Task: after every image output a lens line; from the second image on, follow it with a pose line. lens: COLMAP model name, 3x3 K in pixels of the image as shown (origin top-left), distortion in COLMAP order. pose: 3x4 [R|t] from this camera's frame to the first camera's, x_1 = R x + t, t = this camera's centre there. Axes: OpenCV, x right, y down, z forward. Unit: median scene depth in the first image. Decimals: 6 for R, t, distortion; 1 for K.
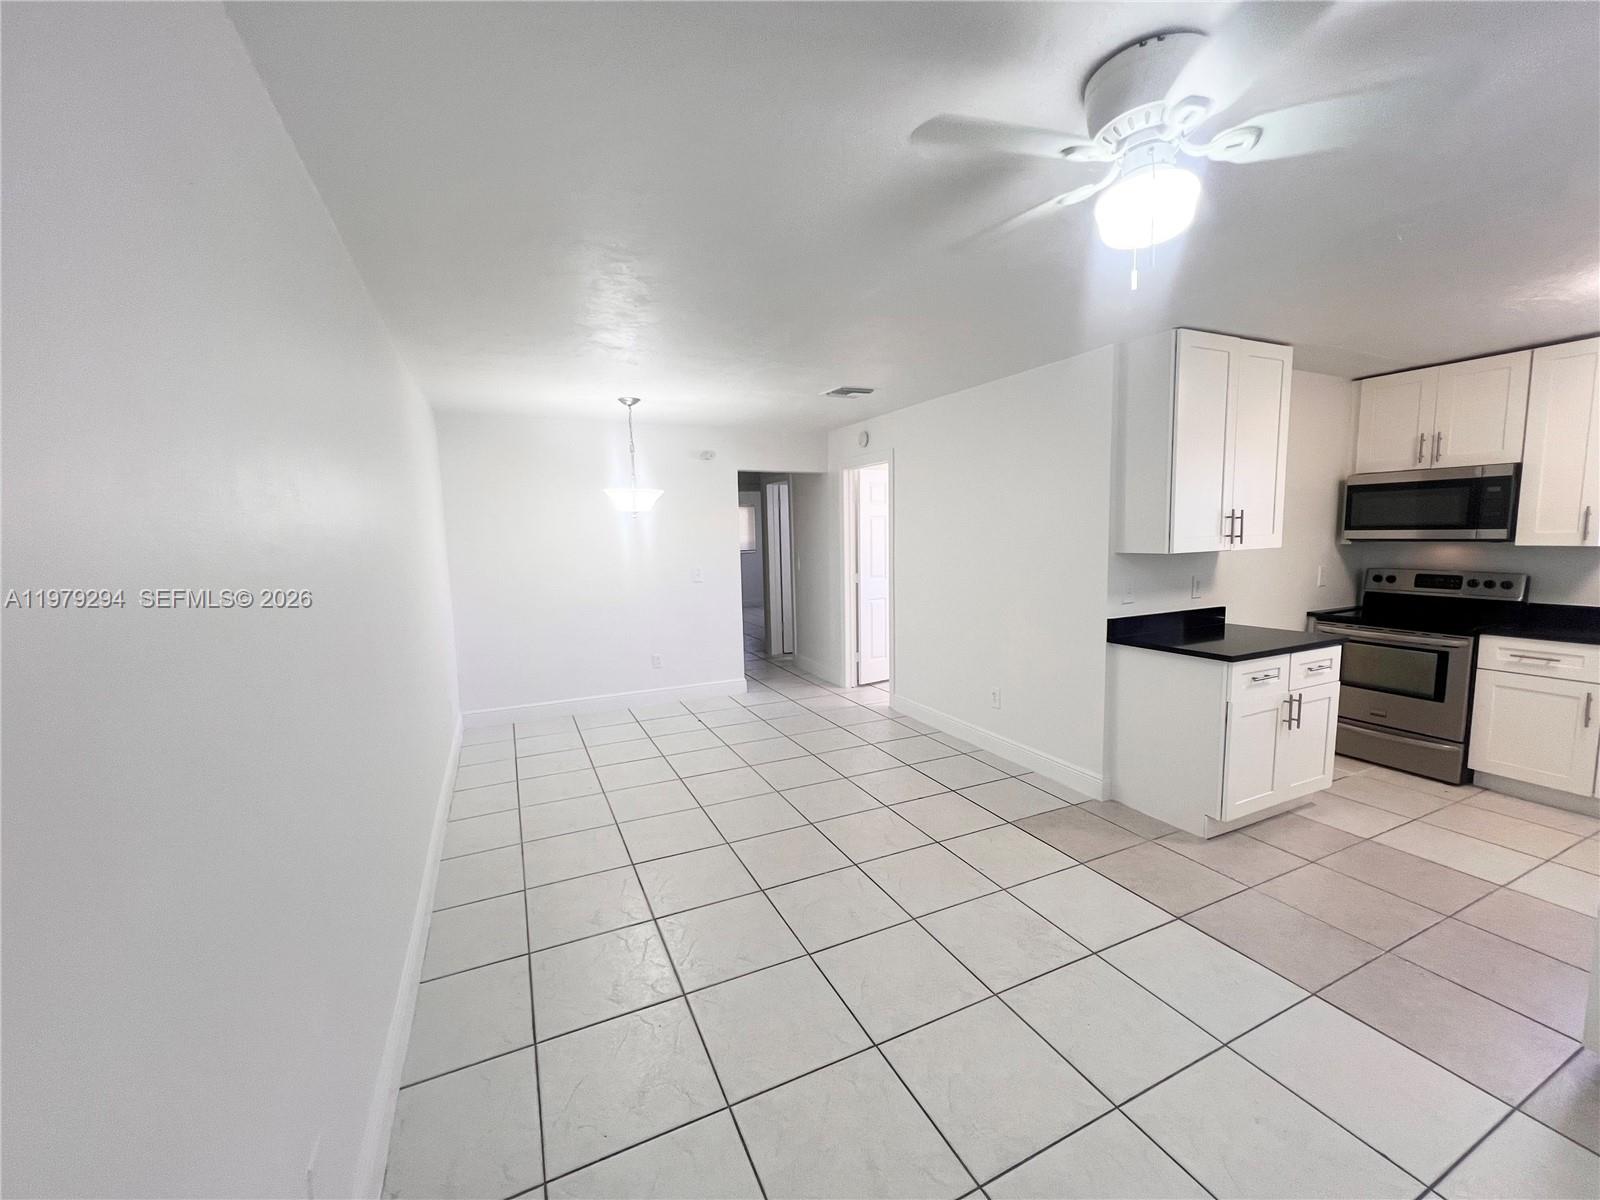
lens RADIAL K [[641.2, 0, 802.6], [0, 641.2, 598.1], [0, 0, 1]] dist [0.002871, 0.000133]
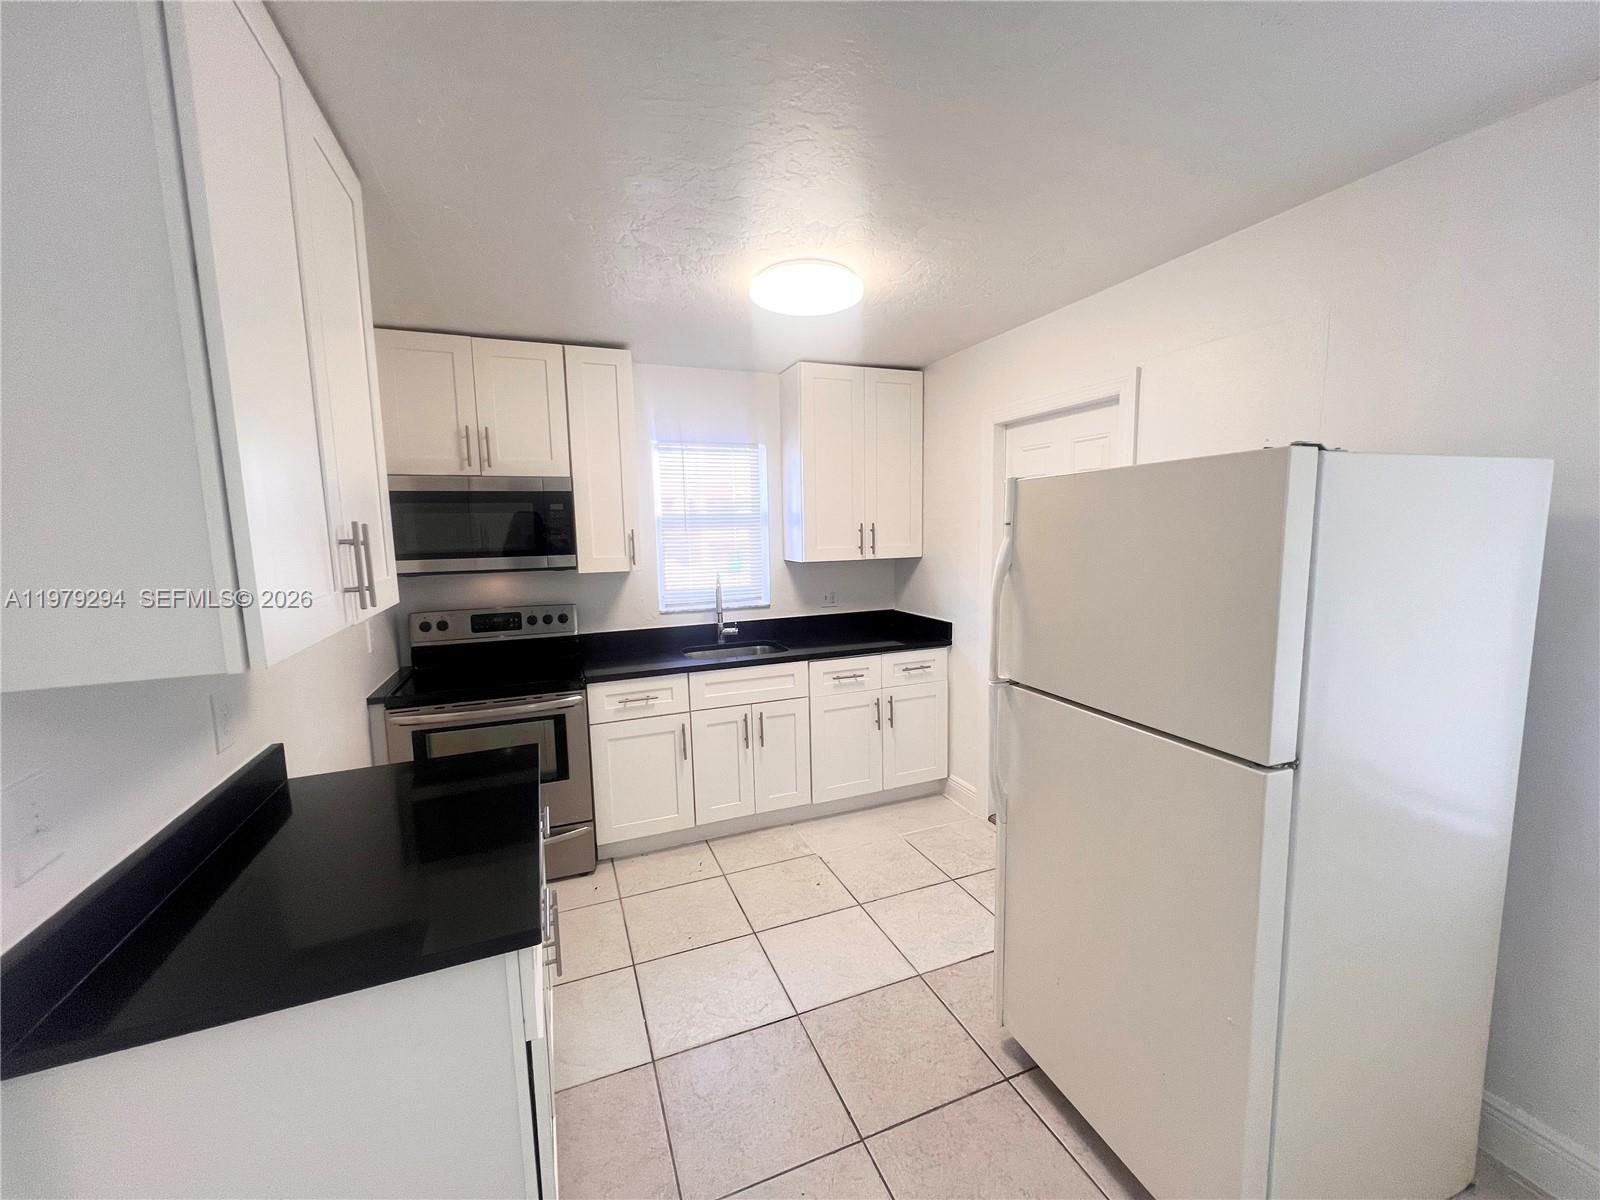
lens RADIAL K [[641.2, 0, 803.2], [0, 641.2, 596.4], [0, 0, 1]] dist [0.002871, 0.000133]
pose [[0.050461, -0.087145, 0.994917, 0.253169], [0.122392, 0.989217, 0.080438, -0.080139], [-0.991198, 0.117711, 0.060583, 0.626366]]
